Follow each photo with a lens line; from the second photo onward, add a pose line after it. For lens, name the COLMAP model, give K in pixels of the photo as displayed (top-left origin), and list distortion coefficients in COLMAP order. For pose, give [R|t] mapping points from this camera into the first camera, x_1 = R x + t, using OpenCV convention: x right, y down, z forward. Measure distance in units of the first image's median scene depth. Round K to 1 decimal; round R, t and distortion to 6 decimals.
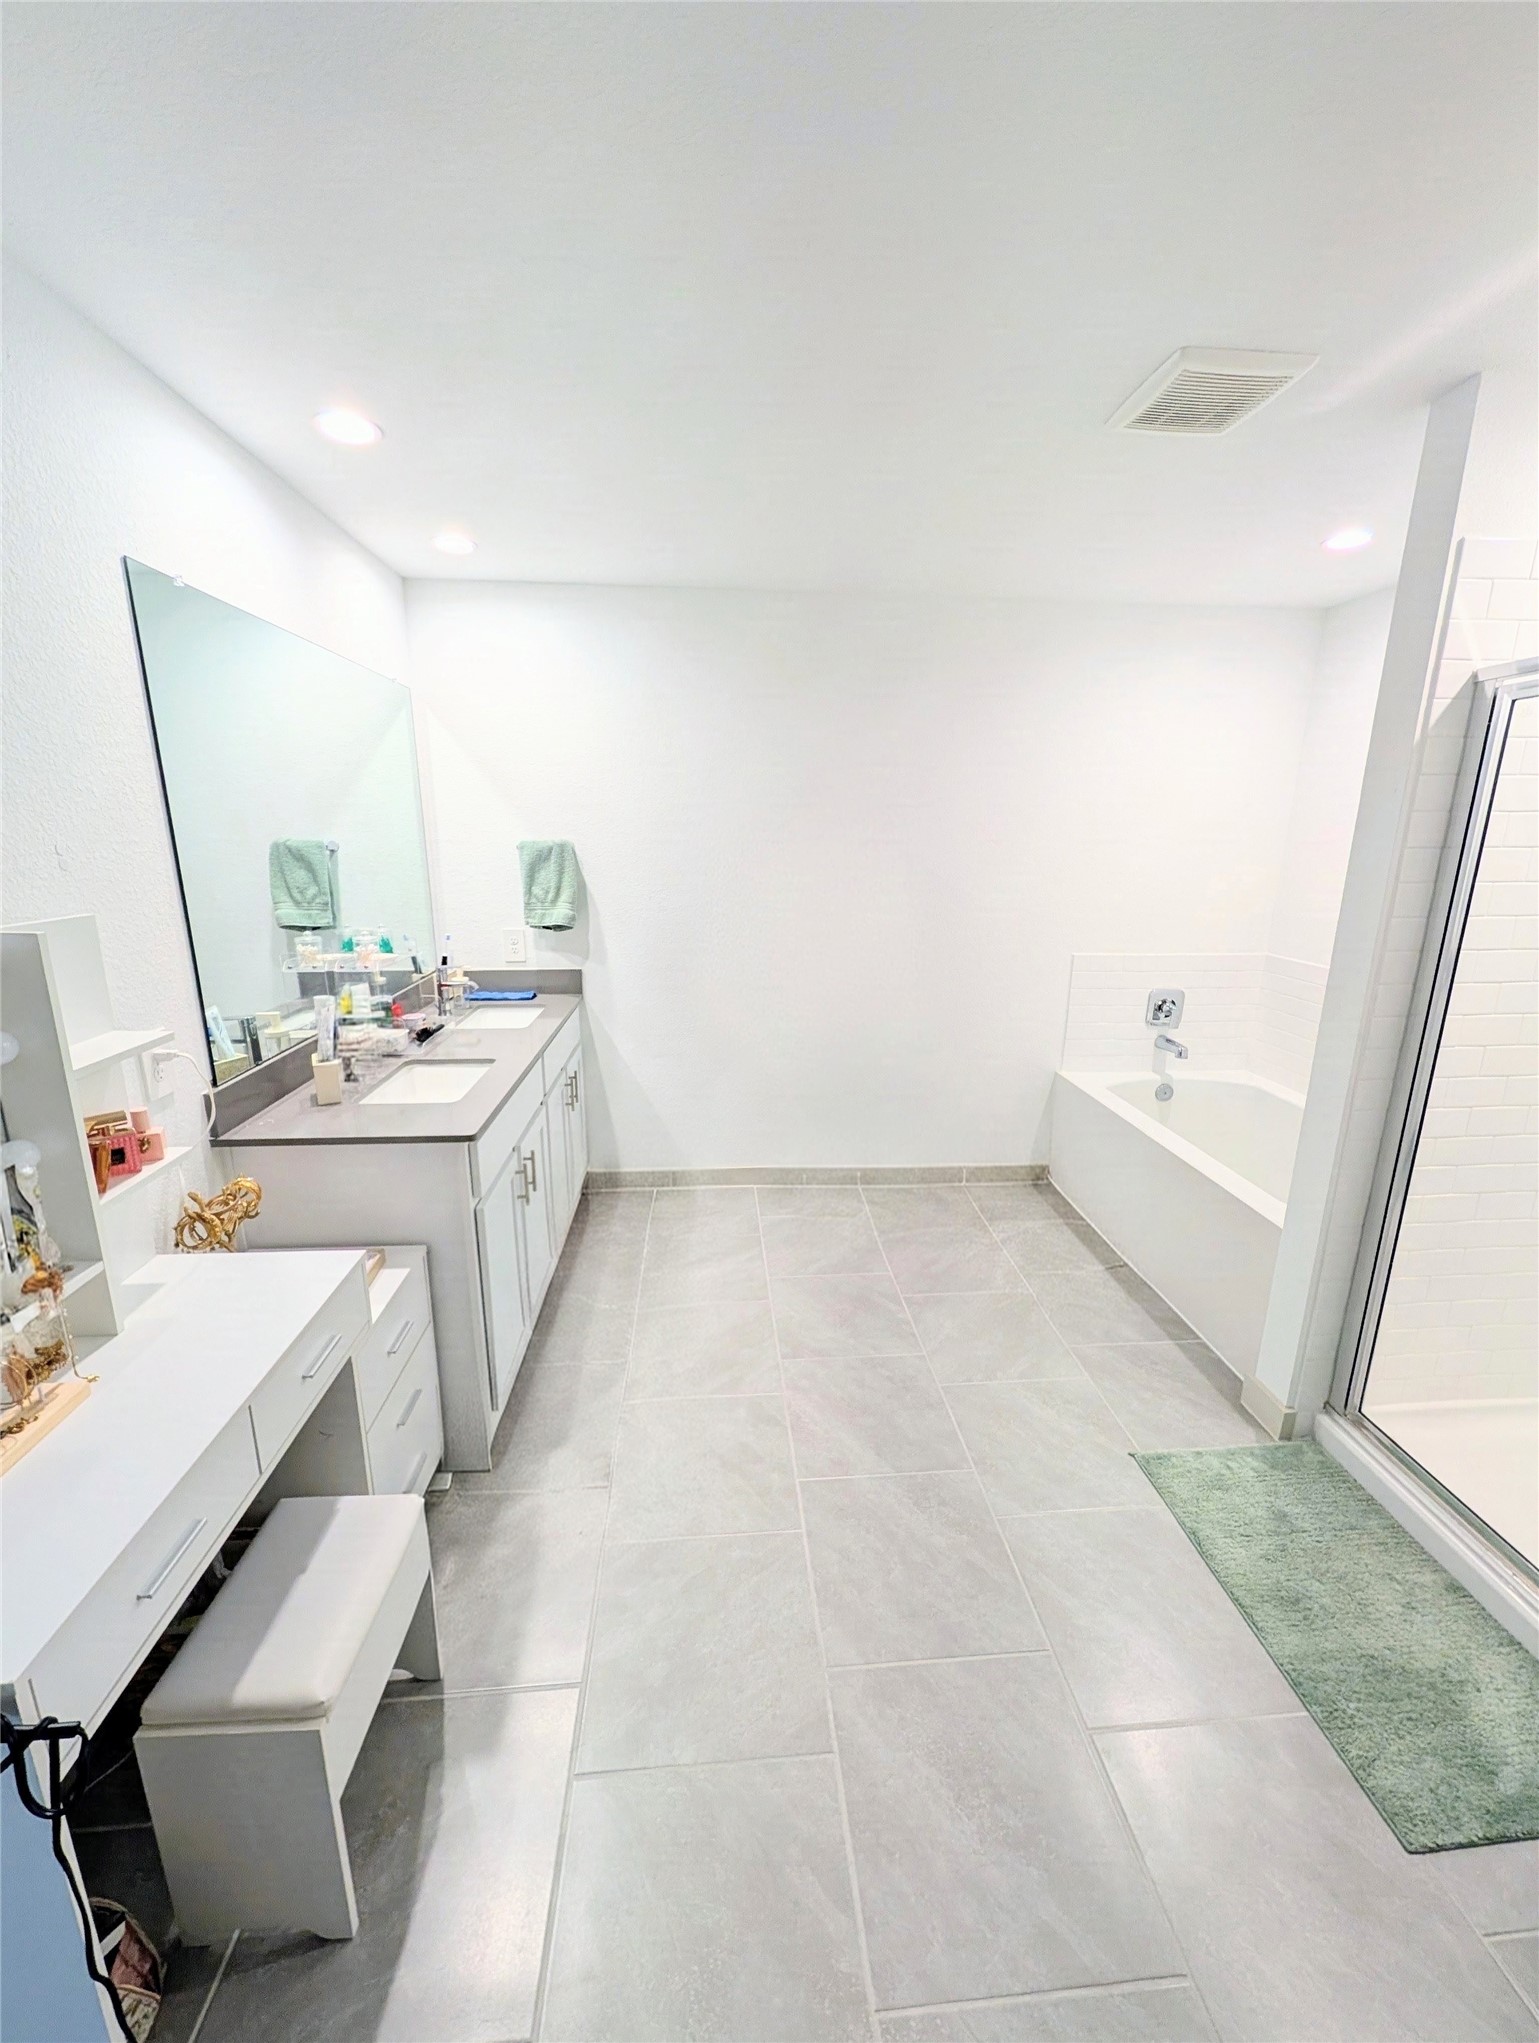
lens RADIAL K [[787.4, 0, 769.5], [0, 787.4, 1021.5], [0, 0, 1]] dist [0.001310, -0.000182]
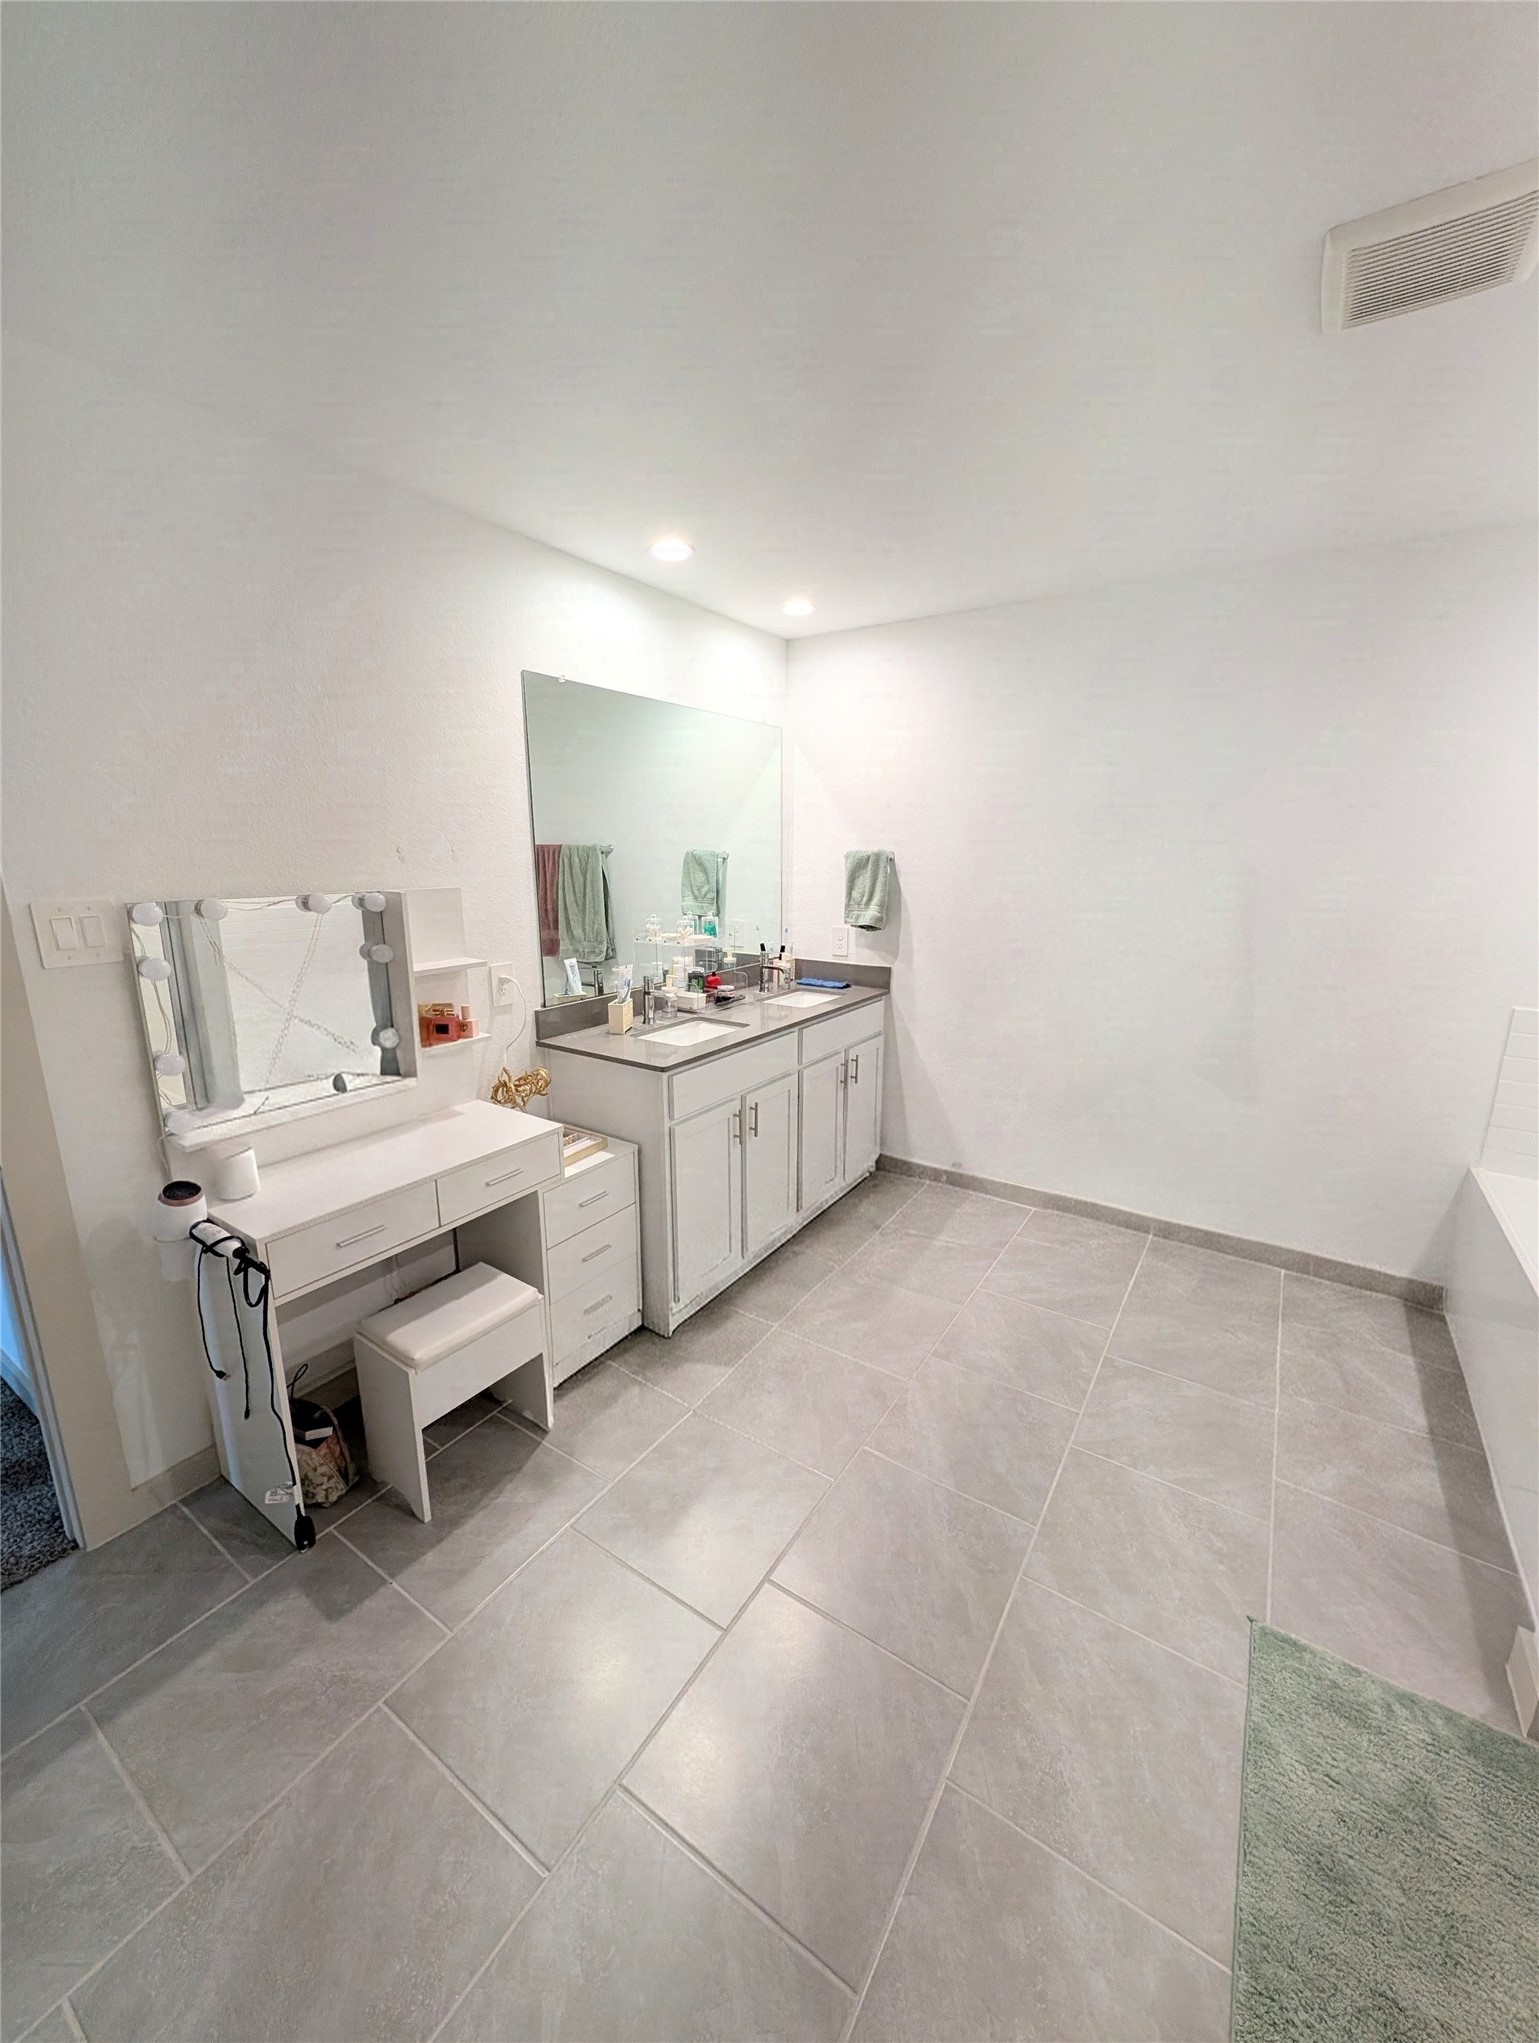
lens RADIAL K [[787.4, 0, 769.5], [0, 787.4, 1021.5], [0, 0, 1]] dist [0.001310, -0.000182]
pose [[0.786487, 0.128434, -0.604105, 0.347548], [-0.142722, 0.989458, 0.024550, 0.006646], [0.600890, 0.066911, 0.796526, 0.032653]]
